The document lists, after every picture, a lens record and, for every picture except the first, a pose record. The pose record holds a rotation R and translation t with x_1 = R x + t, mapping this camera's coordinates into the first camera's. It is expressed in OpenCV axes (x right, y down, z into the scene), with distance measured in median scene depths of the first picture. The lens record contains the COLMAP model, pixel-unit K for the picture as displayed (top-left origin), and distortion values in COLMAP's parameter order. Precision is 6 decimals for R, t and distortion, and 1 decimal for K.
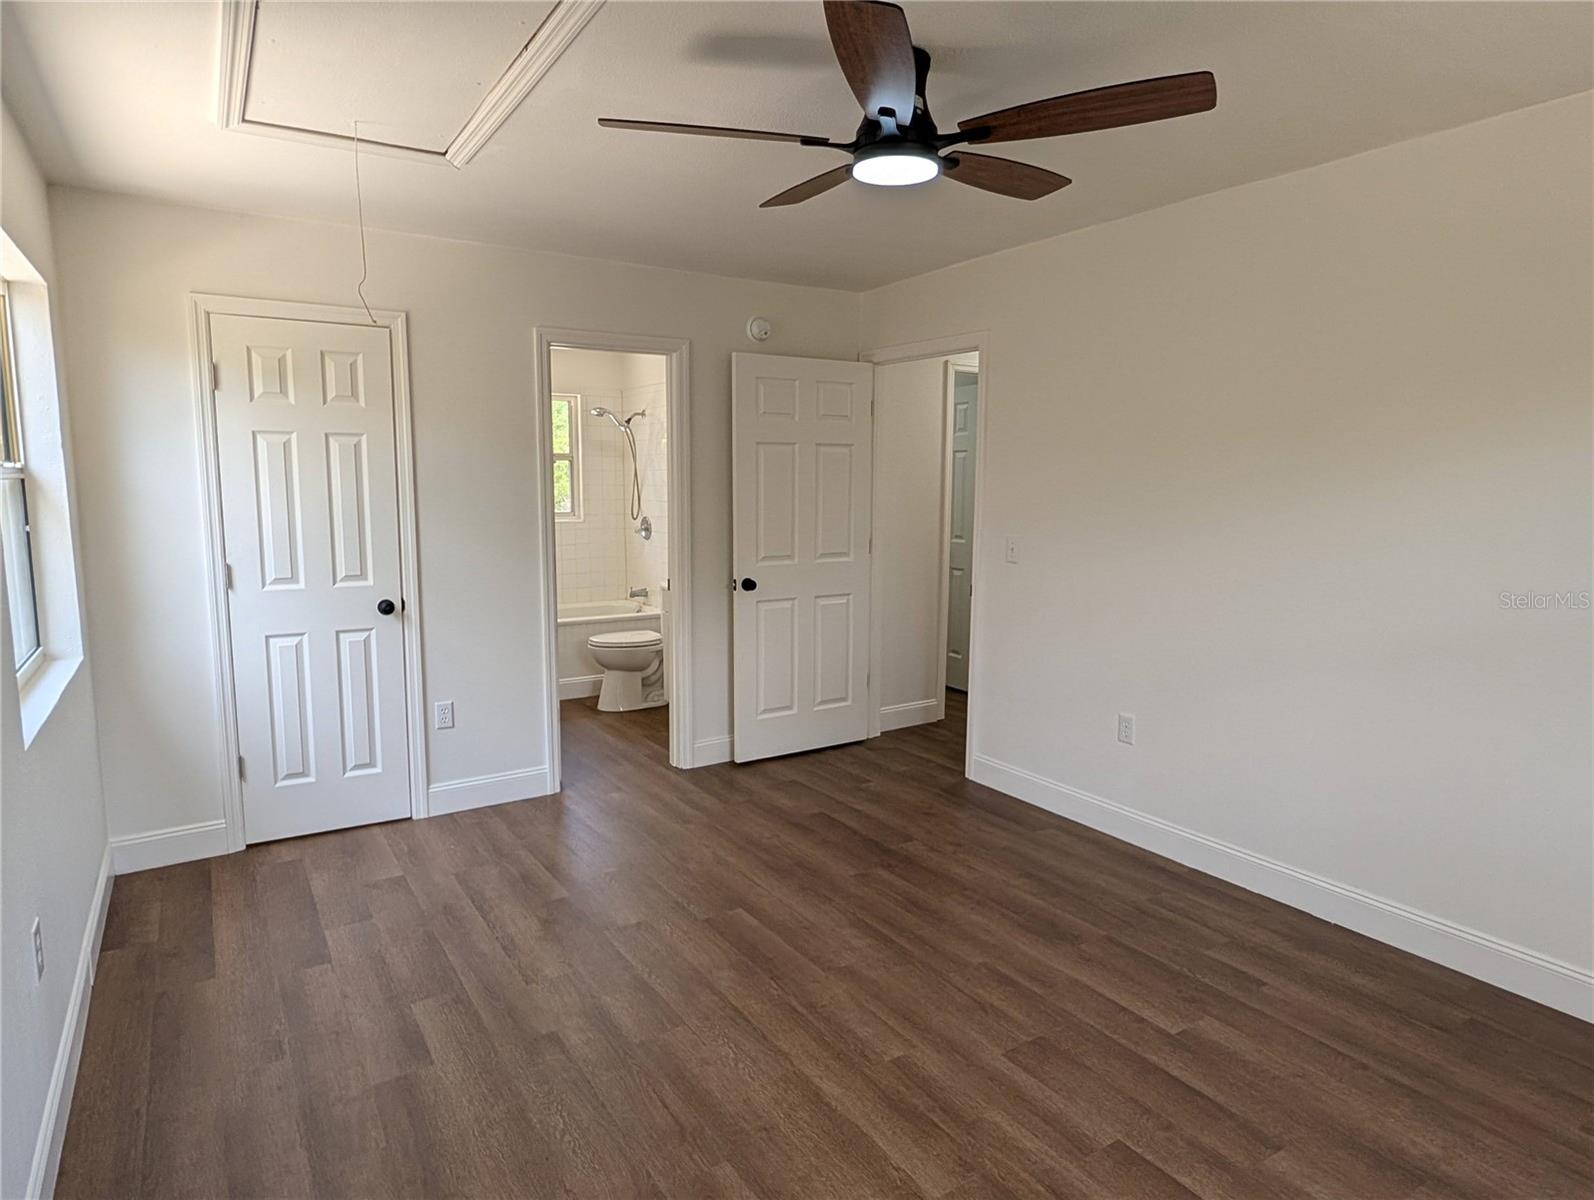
lens RADIAL K [[892.9, 0, 801.5], [0, 892.9, 605.7], [0, 0, 1]] dist [0.000499, -0.001147]
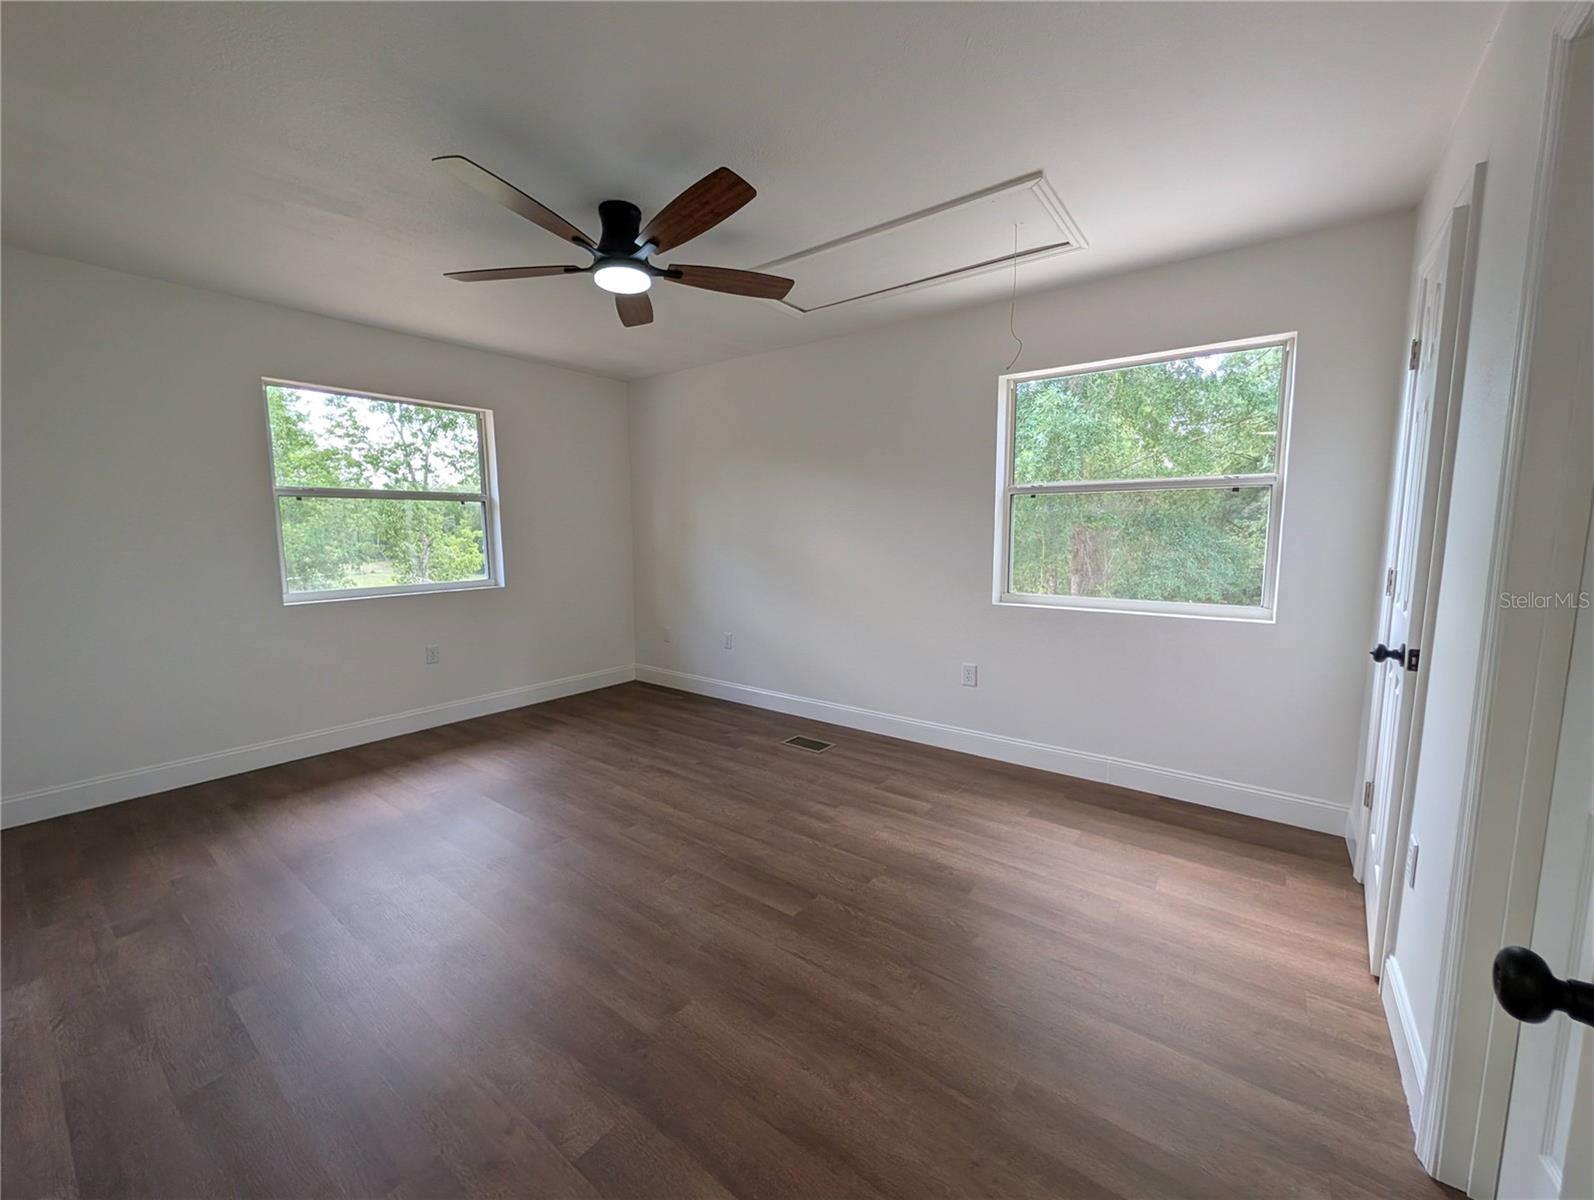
lens RADIAL K [[630.9, 0, 798.6], [0, 630.9, 599.2], [0, 0, 1]] dist [-0.001105, -0.000296]
pose [[-0.941403, 0.039827, -0.334925, 0.173889], [-0.046559, 0.968153, 0.245993, -0.199878], [0.334056, 0.247173, -0.909567, 1.891156]]
